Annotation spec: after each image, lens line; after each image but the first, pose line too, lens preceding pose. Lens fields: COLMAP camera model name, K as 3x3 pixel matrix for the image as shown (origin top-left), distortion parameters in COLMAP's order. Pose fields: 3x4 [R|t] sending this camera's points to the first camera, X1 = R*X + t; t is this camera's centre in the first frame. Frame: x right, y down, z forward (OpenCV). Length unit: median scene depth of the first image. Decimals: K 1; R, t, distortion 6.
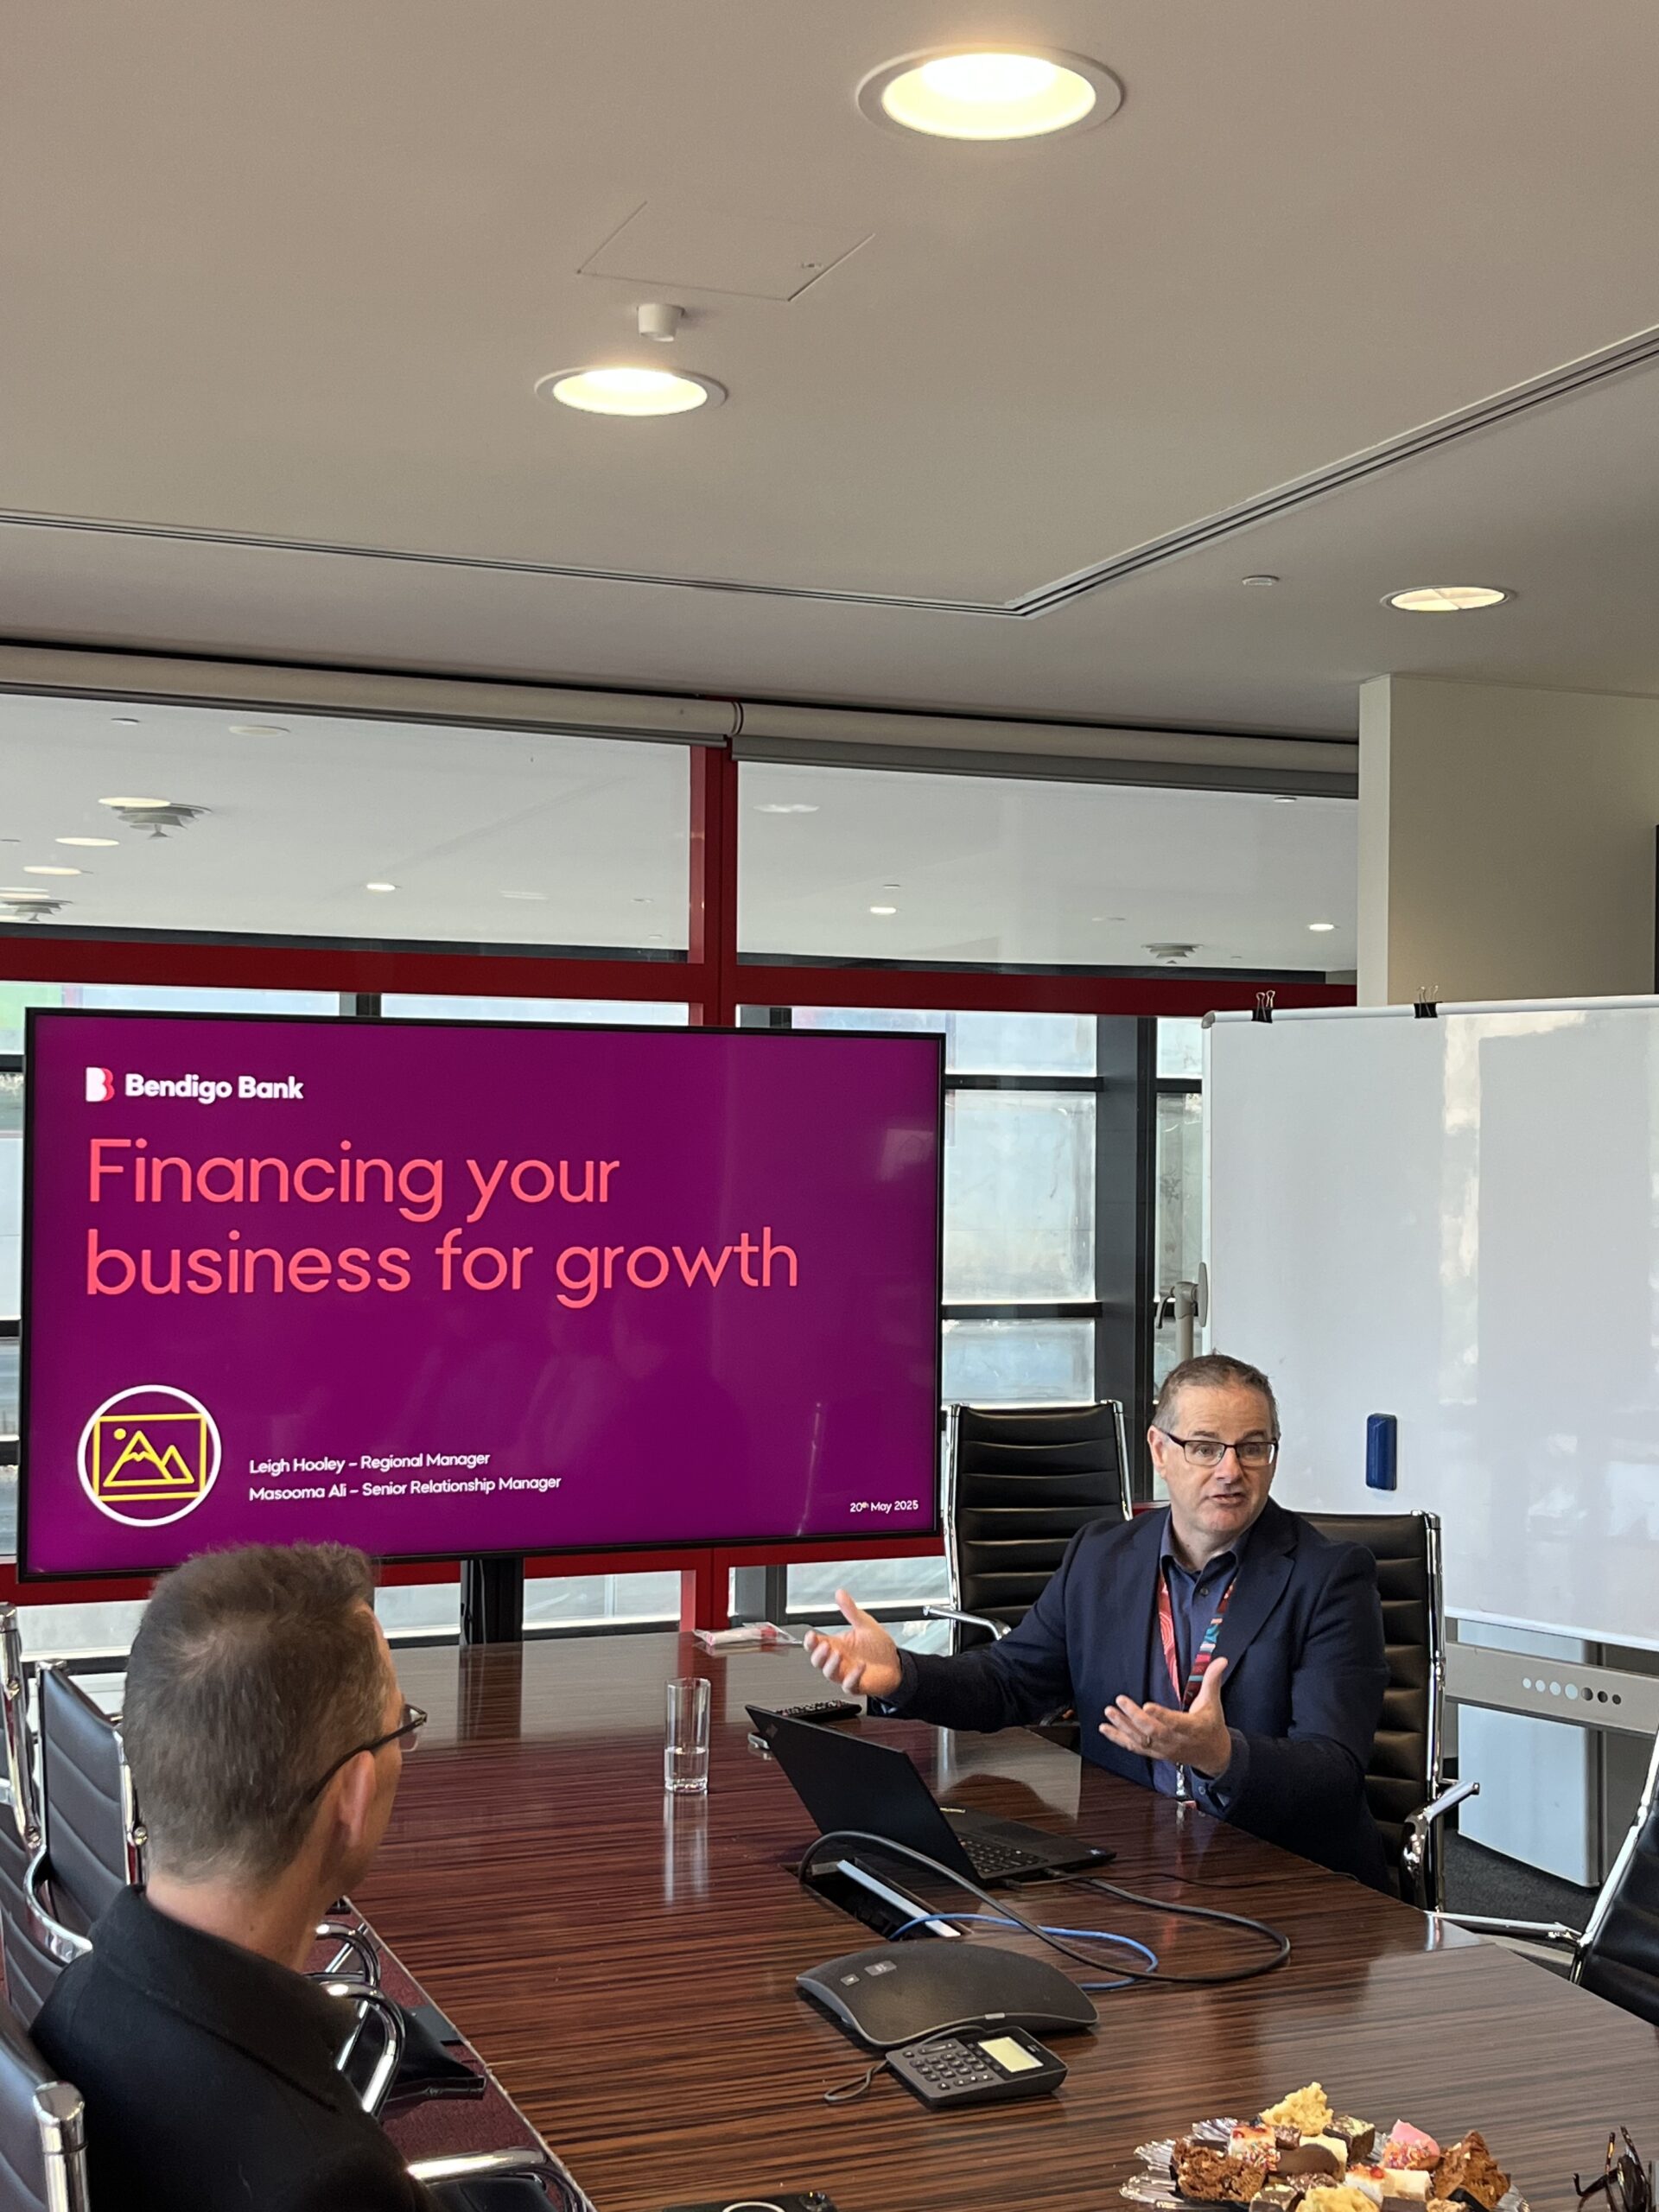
lens RADIAL K [[2711.5, 0, 827.9], [0, 2711.5, 1108.1], [0, 0, 1]] dist [-0.006563, 0.000000]
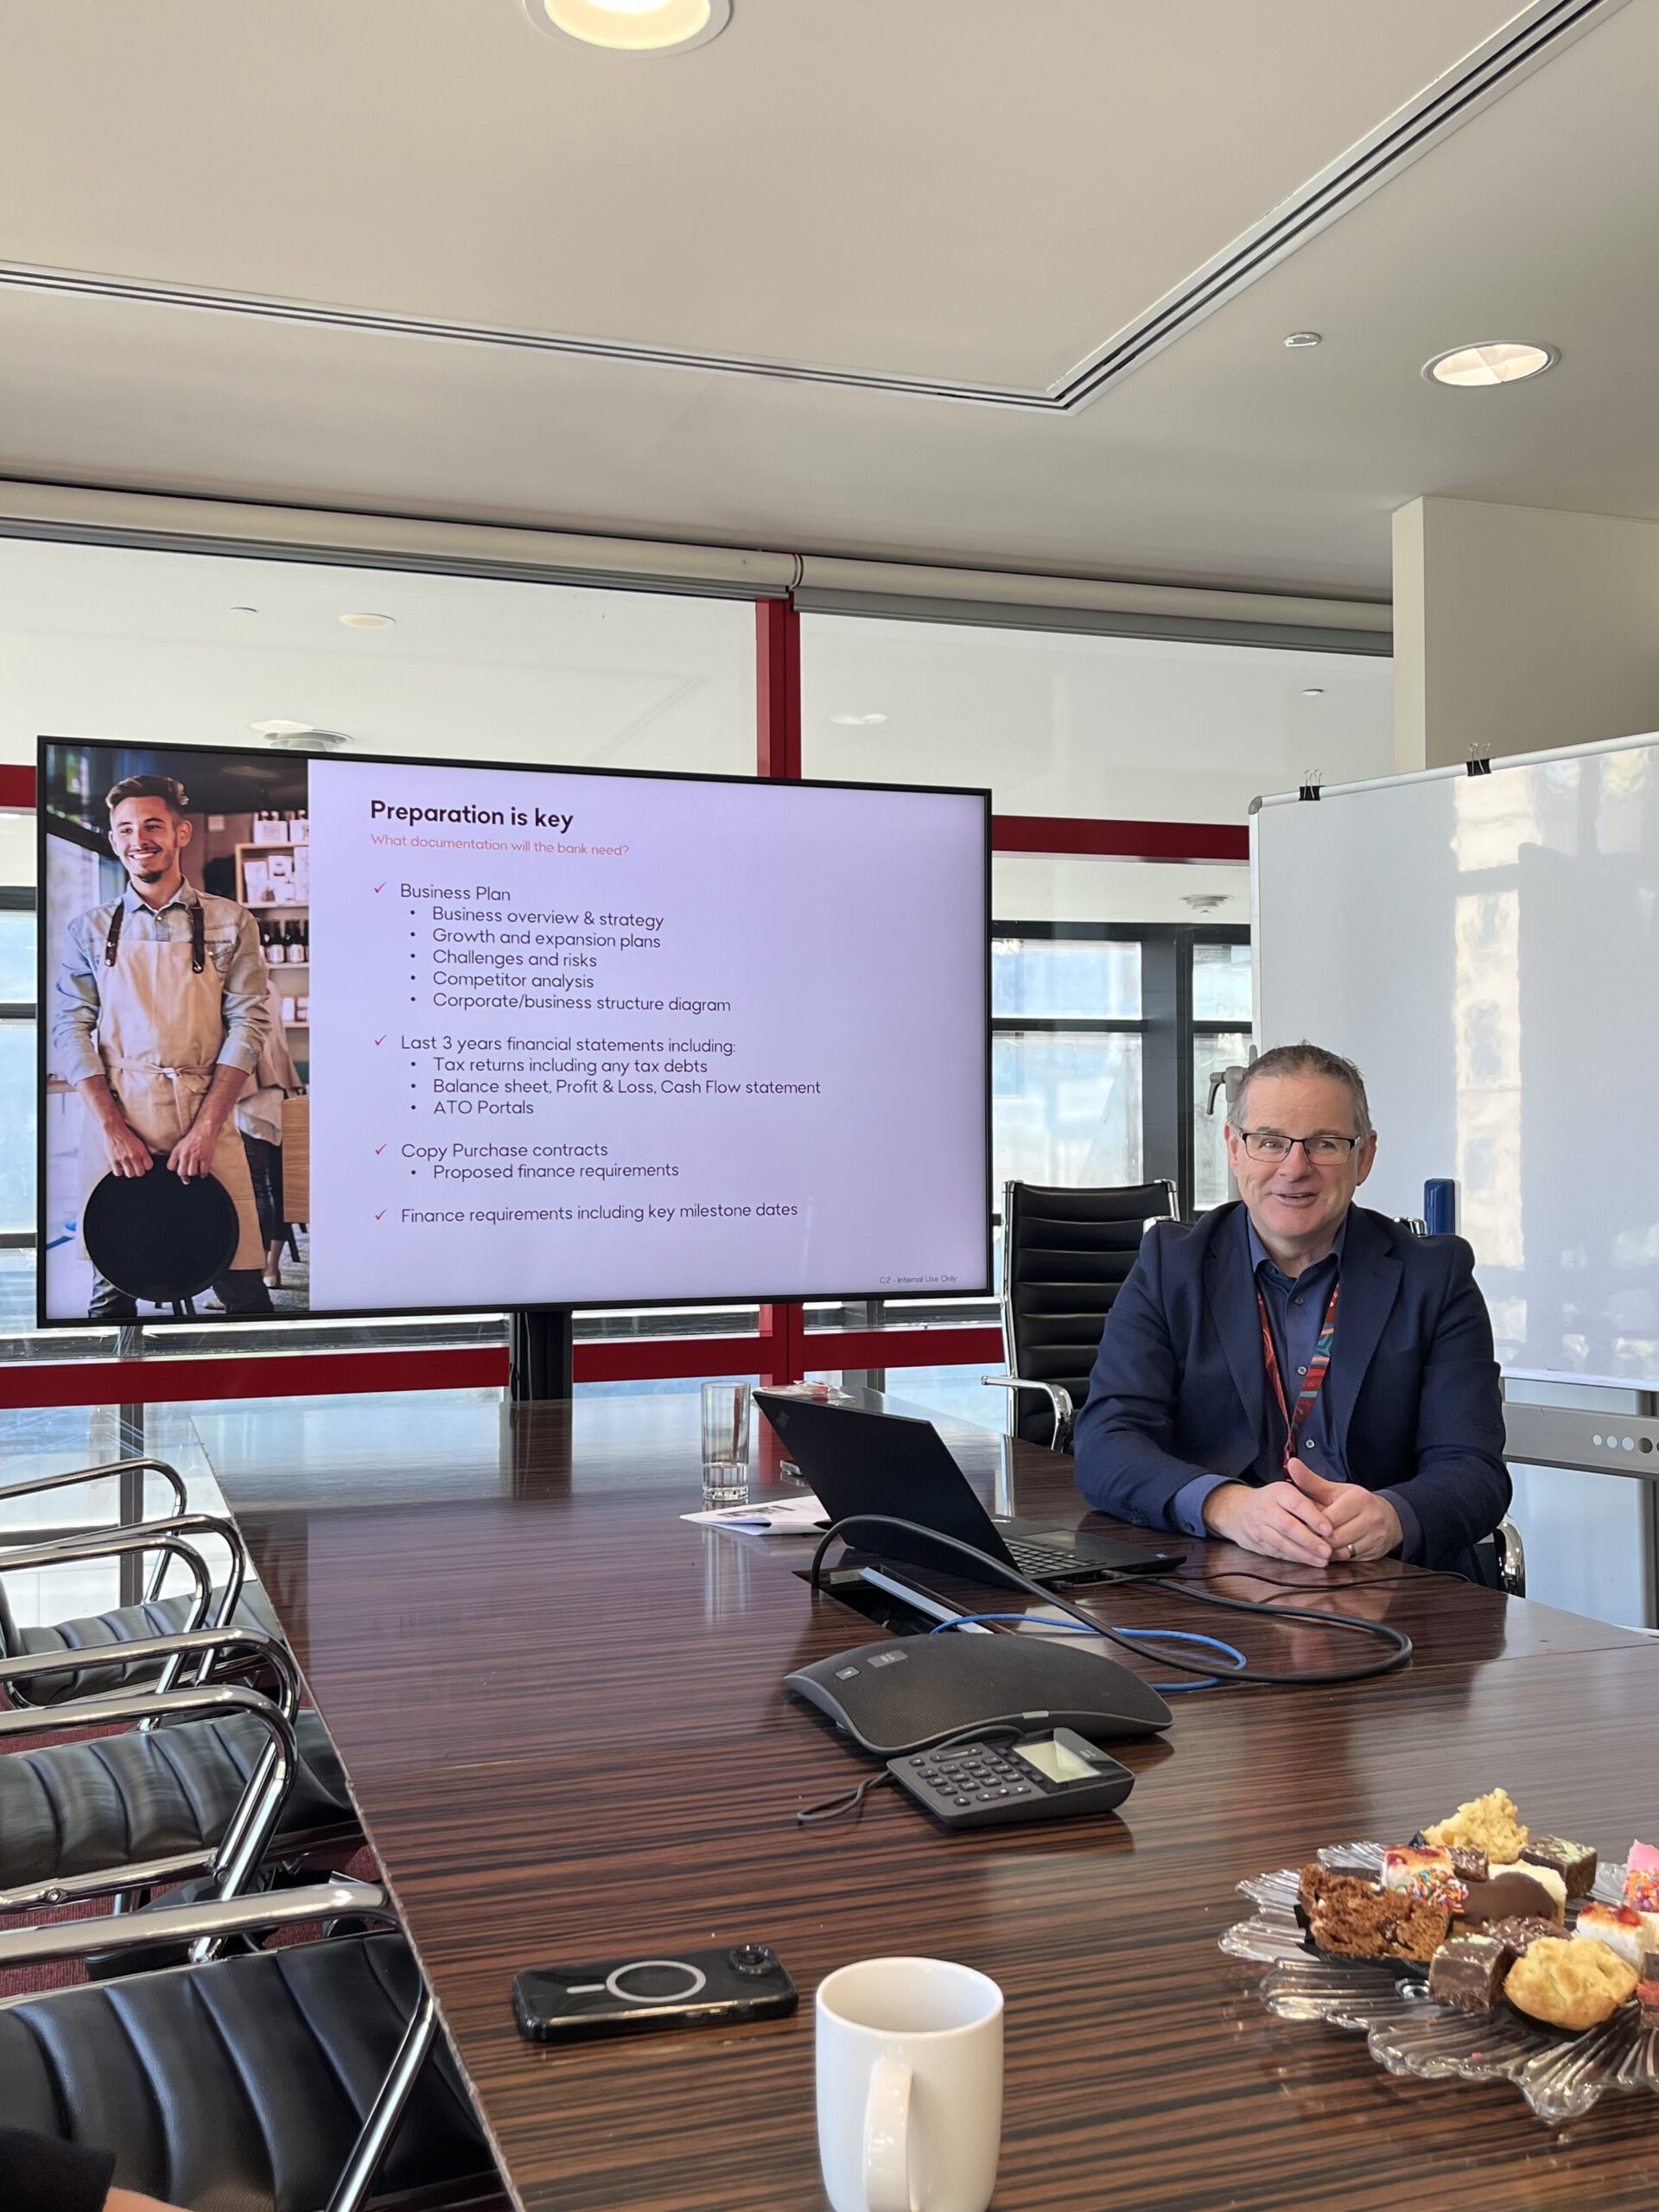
lens RADIAL K [[2150.1, 0, 831.0], [0, 2150.1, 1108.6], [0, 0, 1]] dist [0.005470, 0.000000]
pose [[0.998858, -0.016566, -0.044816, 0.036029], [0.016672, 0.999859, 0.001983, 0.172533], [0.044777, -0.002728, 0.998993, 0.421146]]
